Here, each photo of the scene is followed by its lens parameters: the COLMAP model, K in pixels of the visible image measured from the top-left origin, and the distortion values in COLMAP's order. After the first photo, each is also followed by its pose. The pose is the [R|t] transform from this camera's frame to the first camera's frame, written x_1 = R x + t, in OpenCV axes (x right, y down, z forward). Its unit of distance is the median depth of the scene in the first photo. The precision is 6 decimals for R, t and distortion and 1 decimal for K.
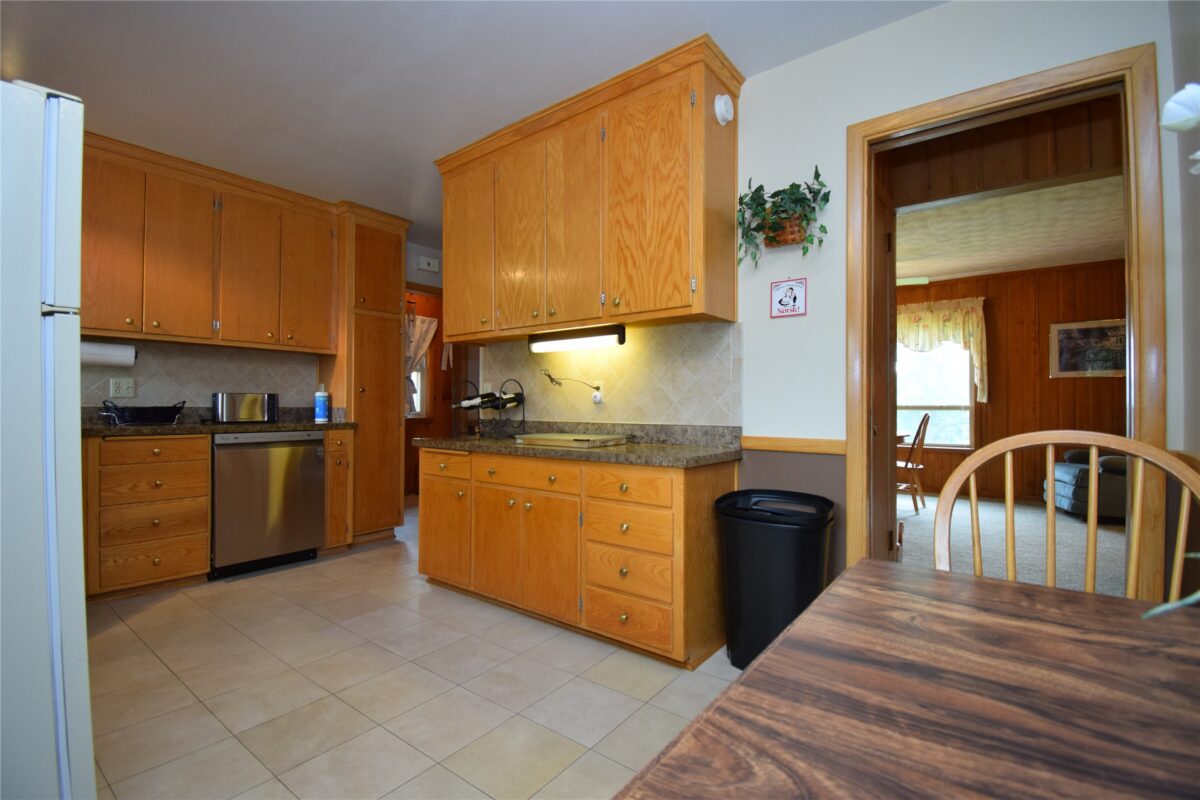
lens RADIAL K [[531.8, 0, 605.7], [0, 531.8, 403.9], [0, 0, 1]] dist [0.026480, -0.026957]
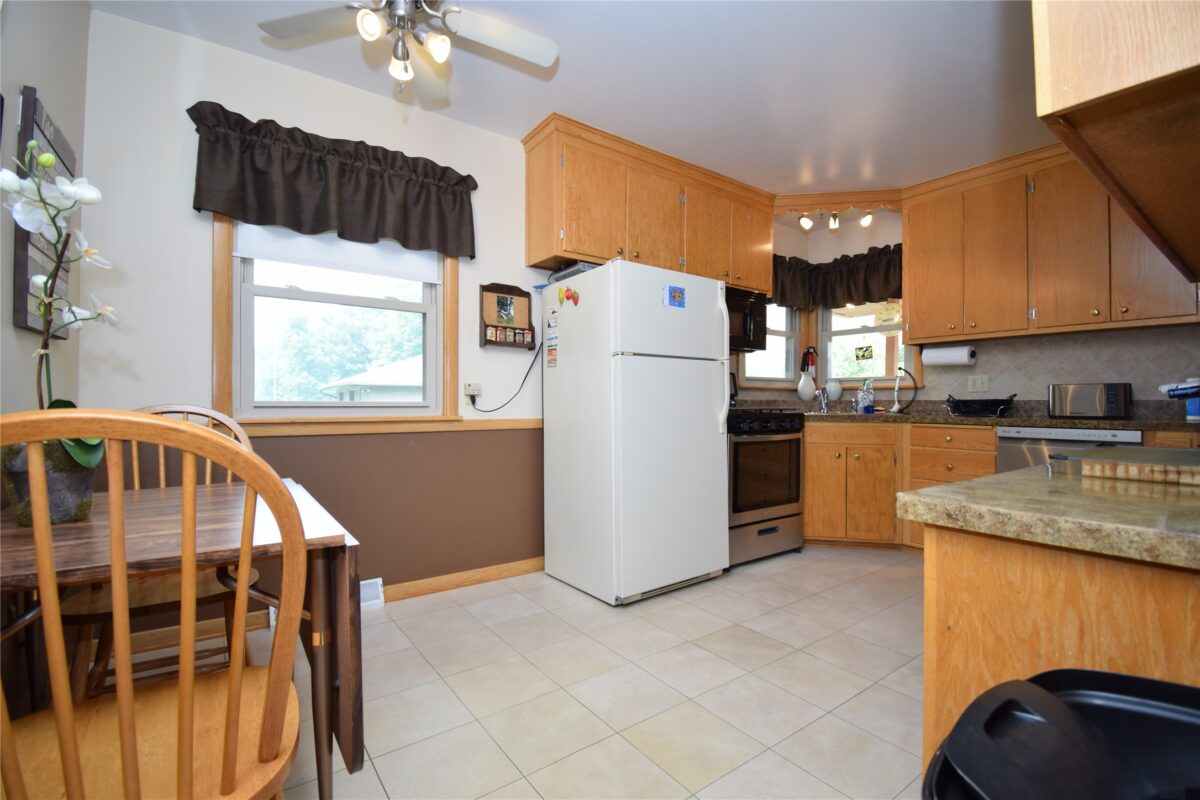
lens RADIAL K [[531.8, 0, 605.7], [0, 531.8, 403.9], [0, 0, 1]] dist [0.026480, -0.026957]
pose [[-0.286818, -0.002545, -0.957982, 0.410670], [0.004179, 0.999984, -0.003908, 0.013975], [0.957976, -0.005124, -0.286803, 0.552742]]
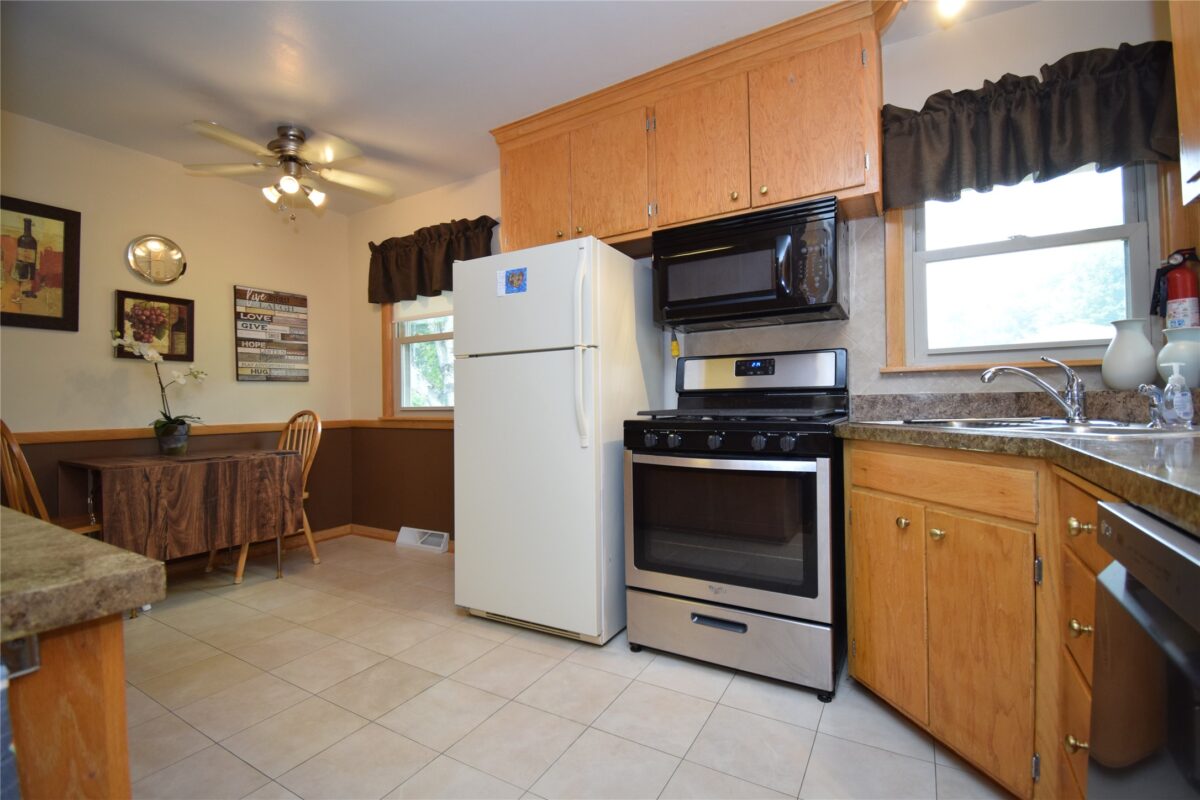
lens RADIAL K [[531.8, 0, 605.7], [0, 531.8, 403.9], [0, 0, 1]] dist [0.026480, -0.026957]
pose [[-0.994345, 0.010300, -0.105701, -0.474068], [0.011100, 0.999914, -0.006981, 0.012359], [0.105620, -0.008115, -0.994373, 1.141612]]
